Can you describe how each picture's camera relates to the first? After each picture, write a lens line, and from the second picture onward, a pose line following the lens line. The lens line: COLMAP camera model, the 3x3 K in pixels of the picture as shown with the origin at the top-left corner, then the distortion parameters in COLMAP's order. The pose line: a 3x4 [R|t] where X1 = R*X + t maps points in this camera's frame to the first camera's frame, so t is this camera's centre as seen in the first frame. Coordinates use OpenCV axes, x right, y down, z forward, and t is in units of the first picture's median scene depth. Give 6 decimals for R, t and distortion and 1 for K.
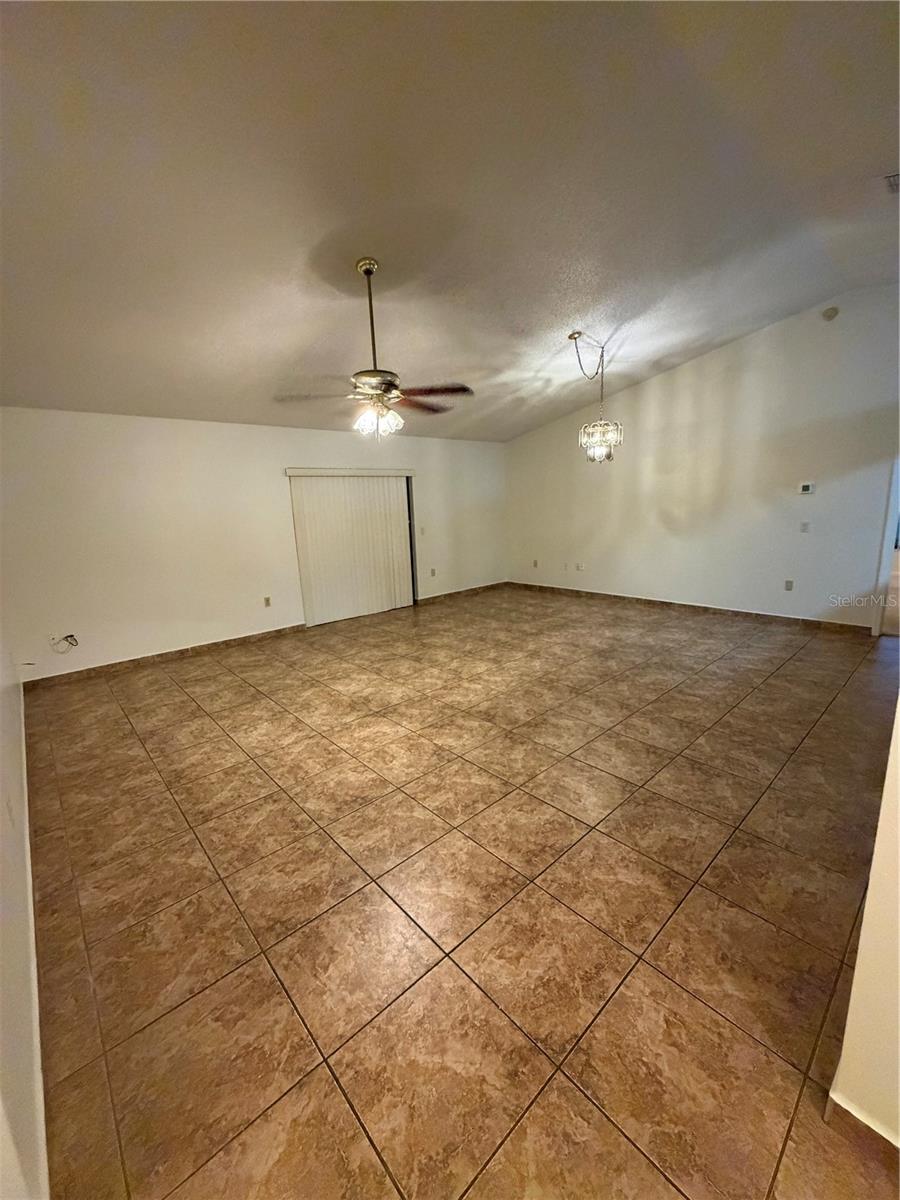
lens RADIAL K [[478.7, 0, 451.8], [0, 478.7, 599.2], [0, 0, 1]] dist [-0.000761, -0.000568]
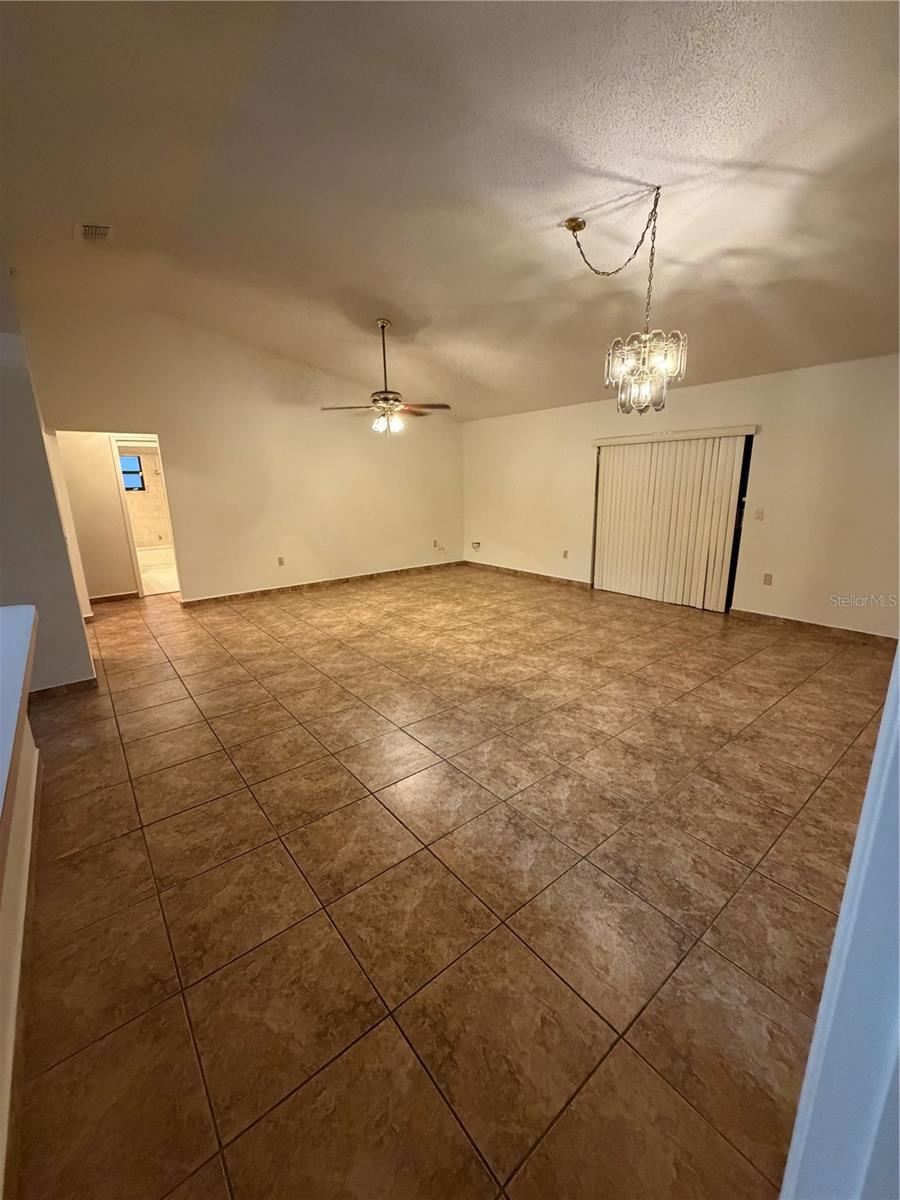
lens RADIAL K [[478.7, 0, 448.0], [0, 478.7, 599.0], [0, 0, 1]] dist [-0.000761, -0.000568]
pose [[-0.063867, 0.280421, -0.957750, 1.286779], [-0.182186, 0.940305, 0.287462, -0.284179], [0.981188, 0.192848, -0.008965, 1.163886]]
